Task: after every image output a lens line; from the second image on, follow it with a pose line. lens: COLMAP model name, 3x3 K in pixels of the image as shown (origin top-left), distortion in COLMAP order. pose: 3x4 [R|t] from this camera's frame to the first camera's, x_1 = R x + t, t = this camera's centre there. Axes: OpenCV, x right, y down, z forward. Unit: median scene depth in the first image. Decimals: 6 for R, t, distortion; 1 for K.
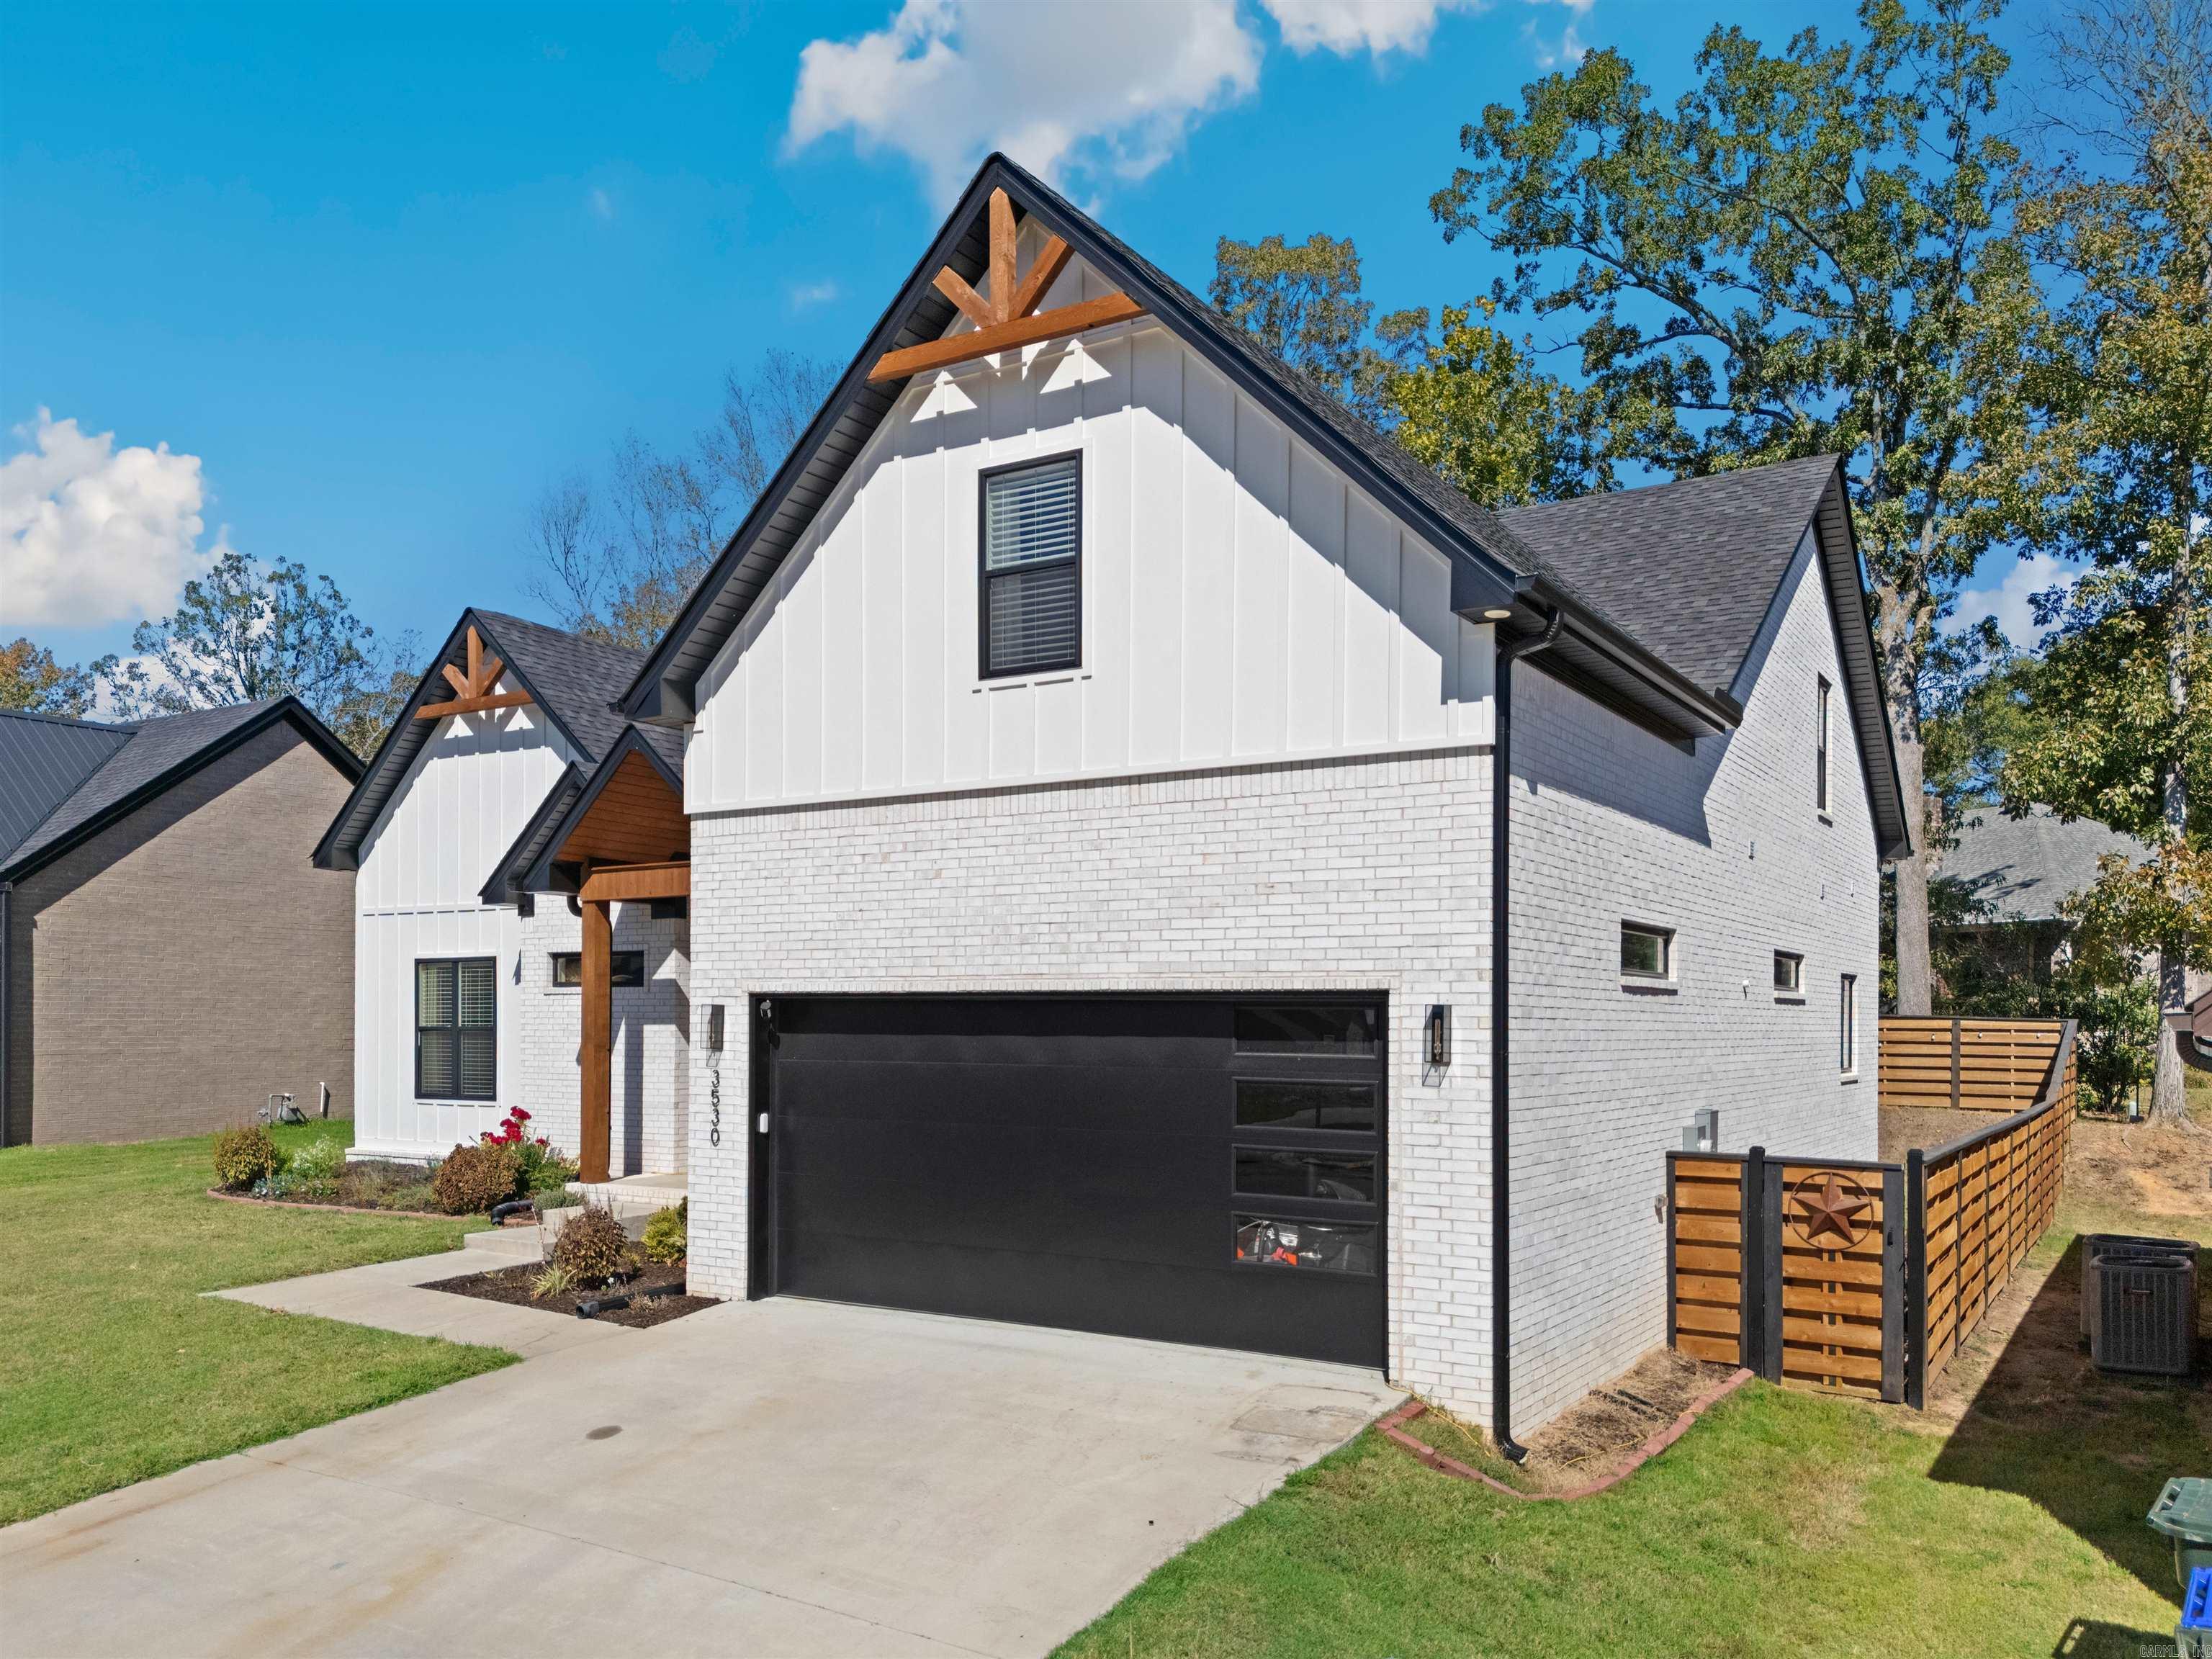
lens RADIAL K [[1735.2, 0, 1107.3], [0, 1735.2, 993.7], [0, 0, 1]] dist [0.007147, 0.000366]
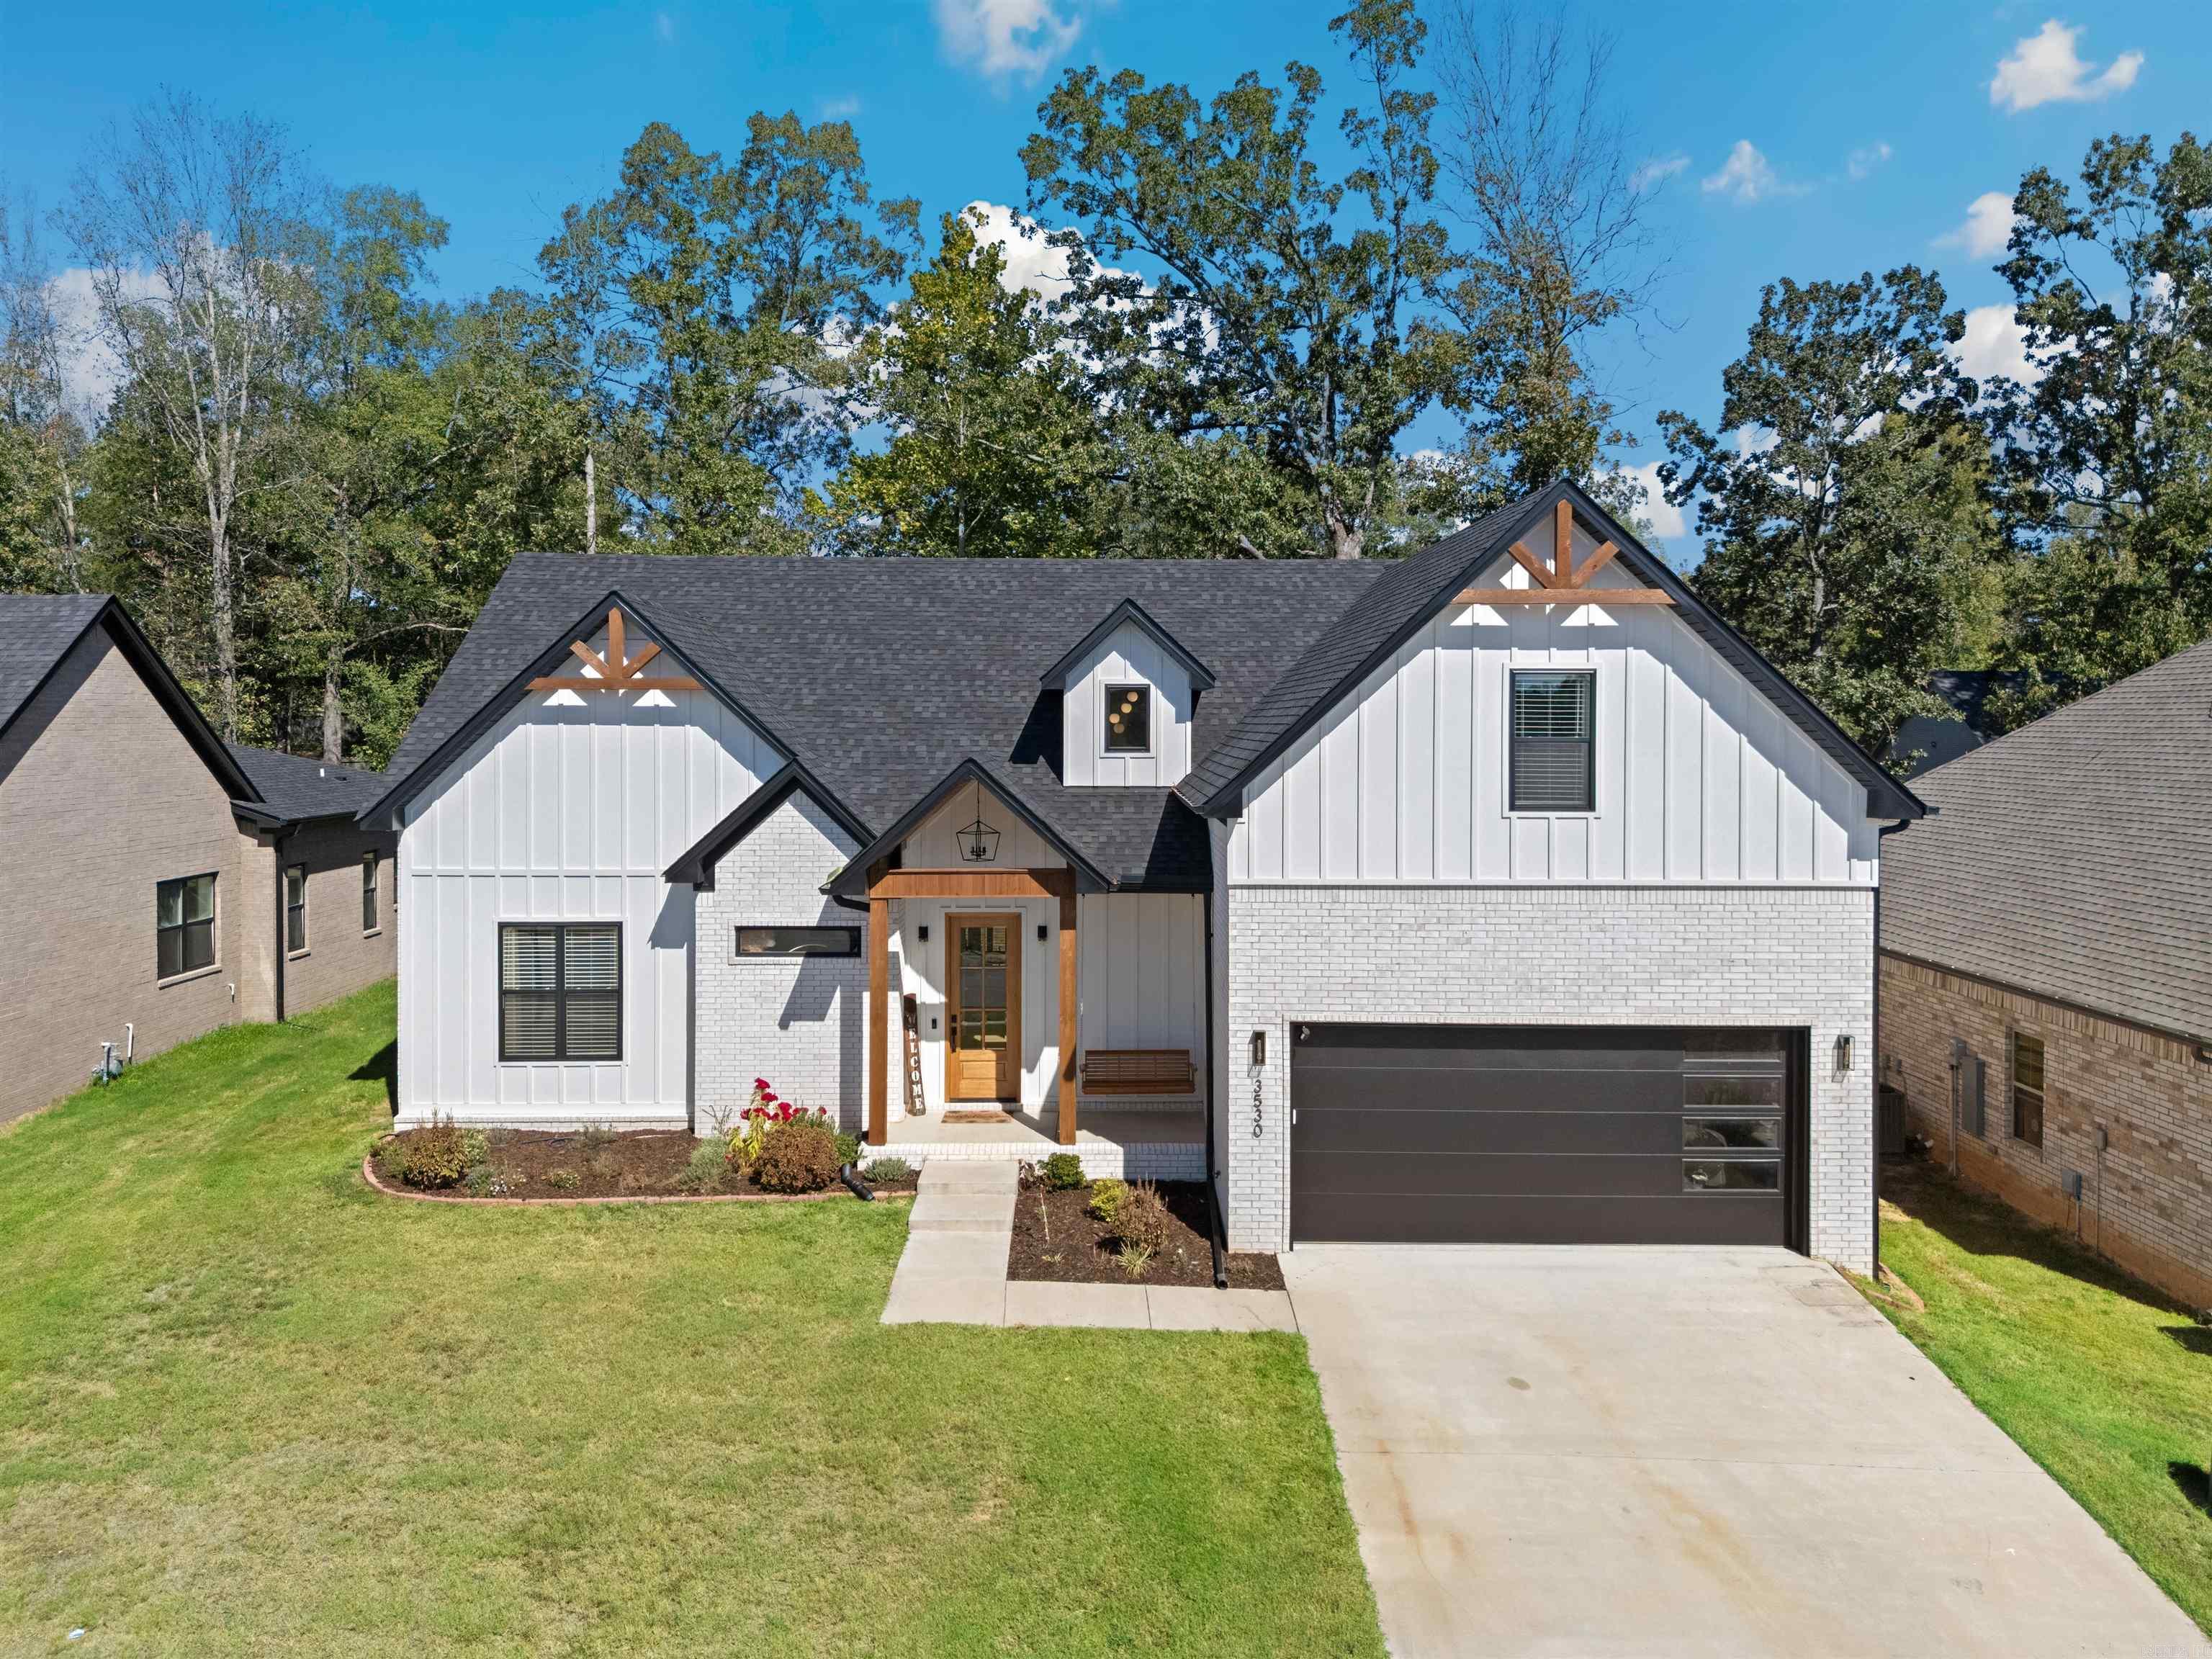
lens RADIAL K [[1725.1, 0, 1104.0], [0, 1725.1, 730.0], [0, 0, 1]] dist [0.041269, -0.007527]
pose [[0.845454, -0.009604, 0.533961, -1.164520], [-0.005800, 0.999614, 0.027163, -0.292959], [-0.534016, -0.026062, 0.845073, -0.051752]]
